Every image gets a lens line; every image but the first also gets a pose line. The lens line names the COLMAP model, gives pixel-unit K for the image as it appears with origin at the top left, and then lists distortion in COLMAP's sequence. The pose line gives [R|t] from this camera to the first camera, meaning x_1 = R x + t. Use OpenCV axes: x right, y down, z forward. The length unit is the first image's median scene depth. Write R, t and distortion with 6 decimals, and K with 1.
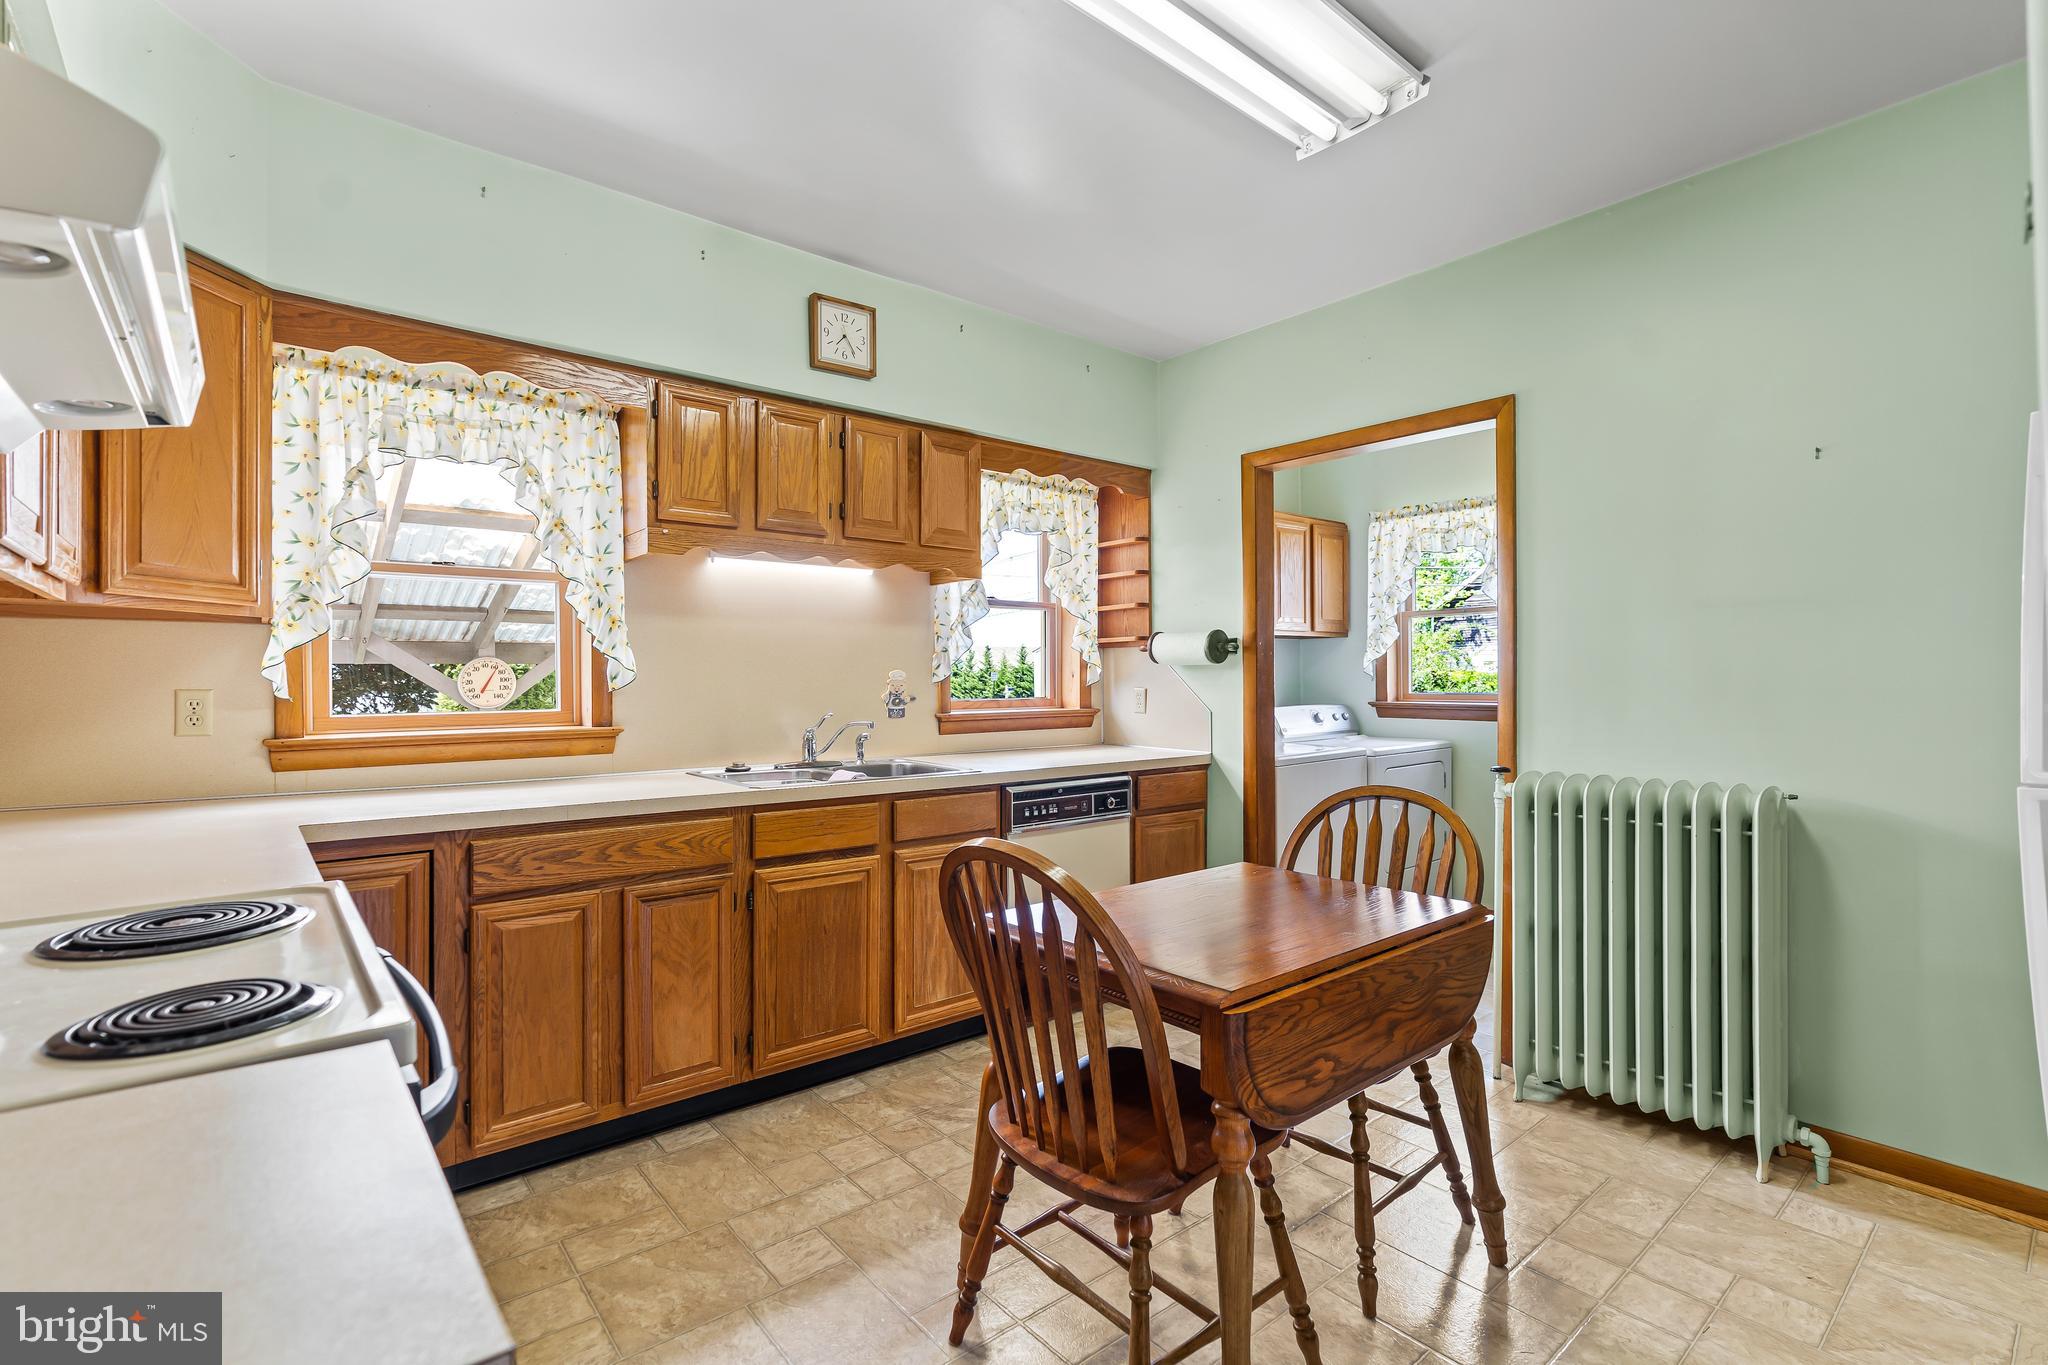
lens RADIAL K [[933.1, 0, 1012.5], [0, 933.1, 688.0], [0, 0, 1]] dist [-0.008942, 0.001935]
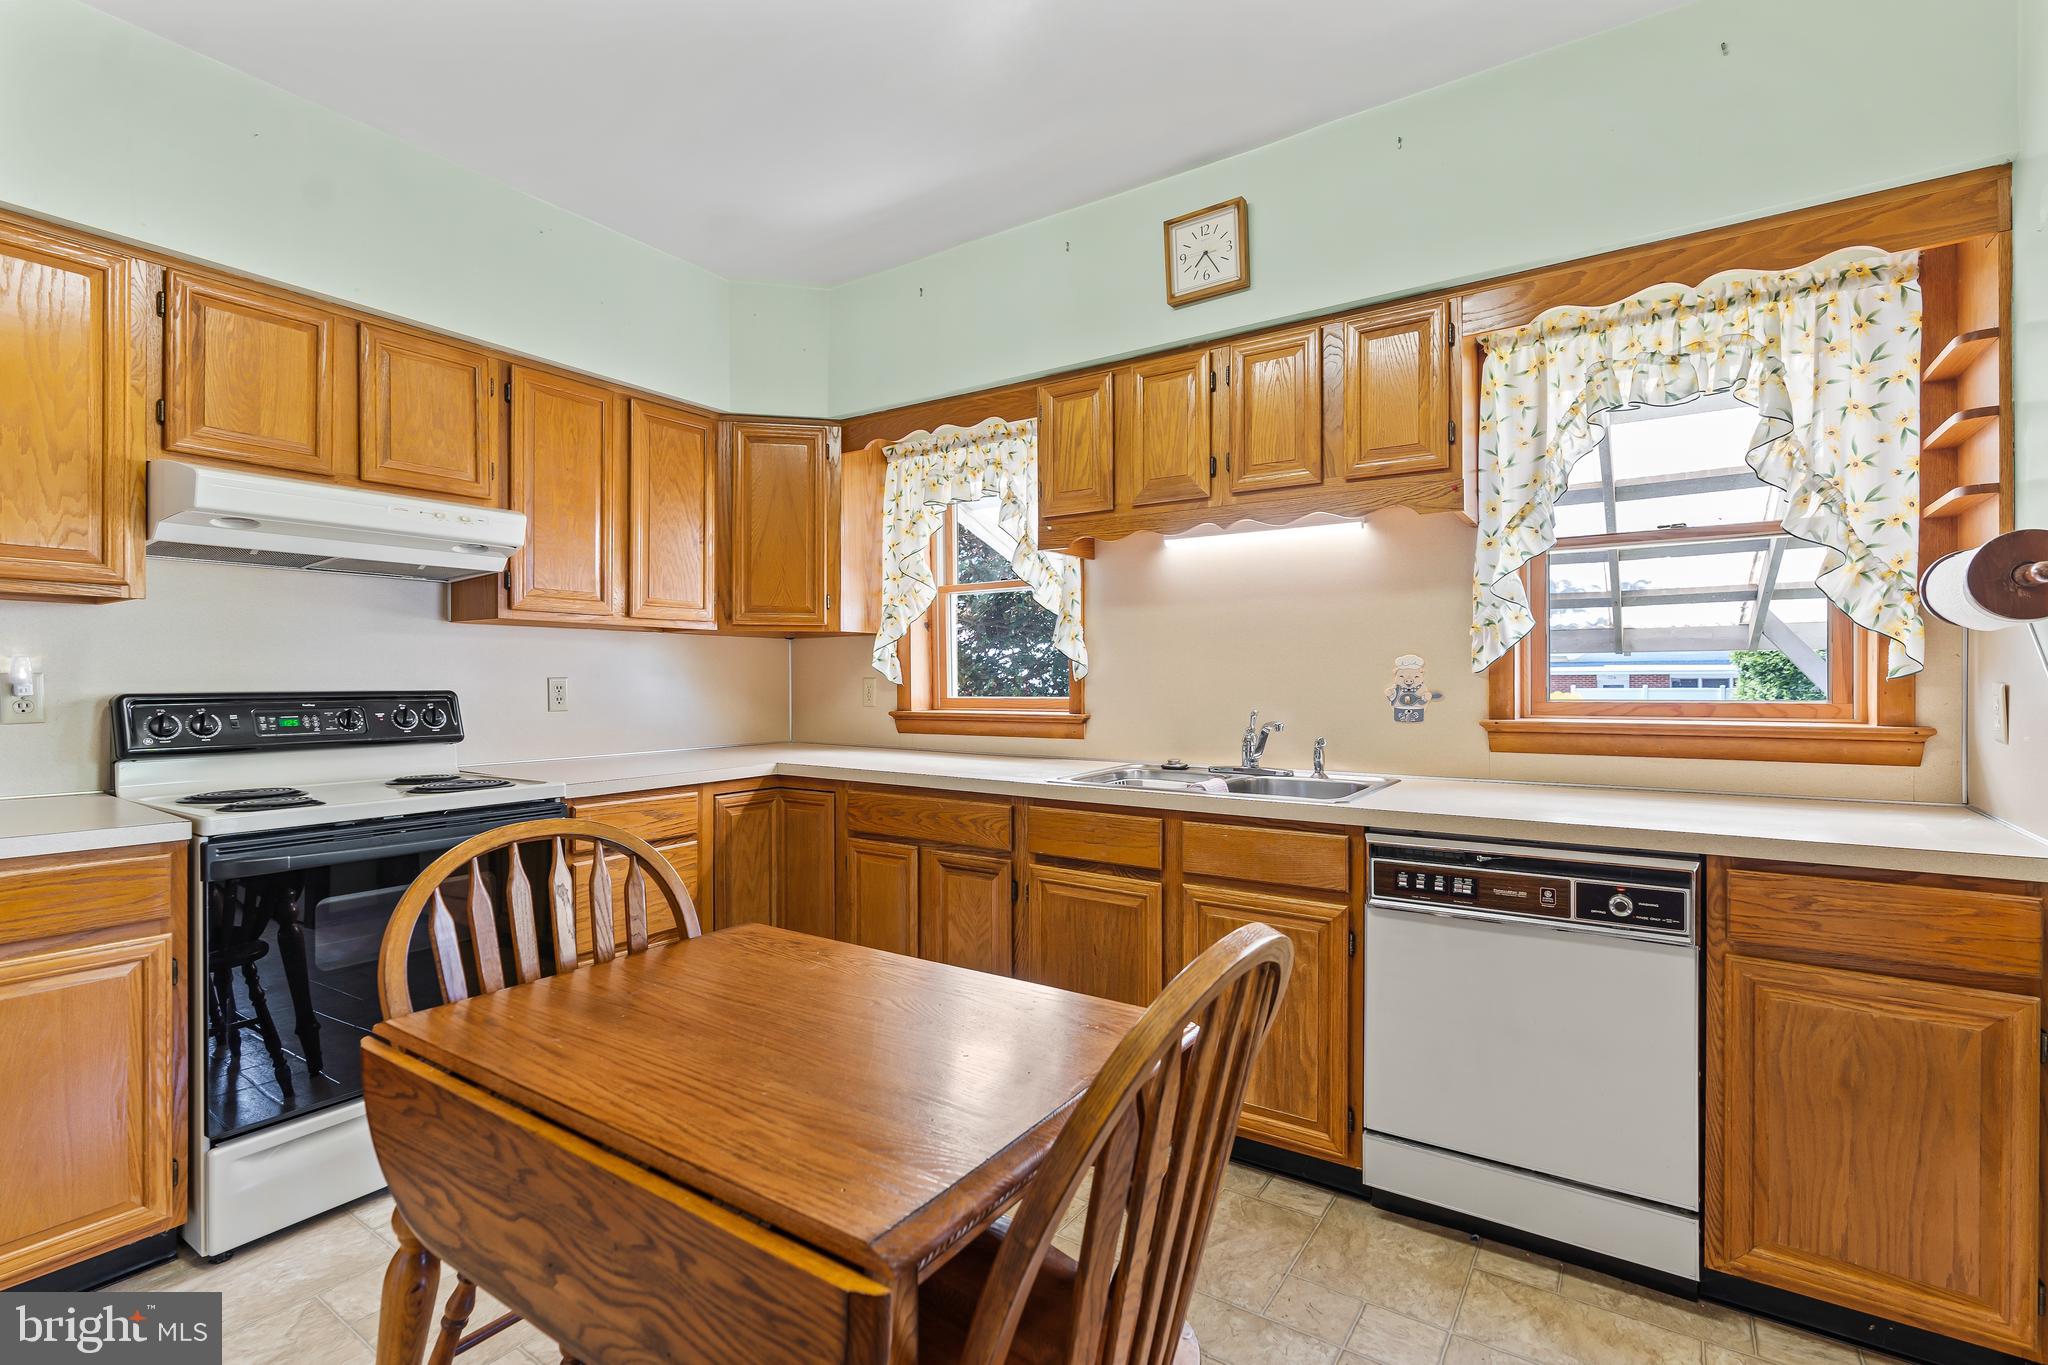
lens RADIAL K [[933.1, 0, 1018.4], [0, 933.1, 679.6], [0, 0, 1]] dist [-0.008942, 0.001935]
pose [[0.279703, 0.000310, -0.960087, 0.440388], [-0.008769, 0.999959, -0.002231, 0.003510], [0.960047, 0.009043, 0.279694, 0.477278]]
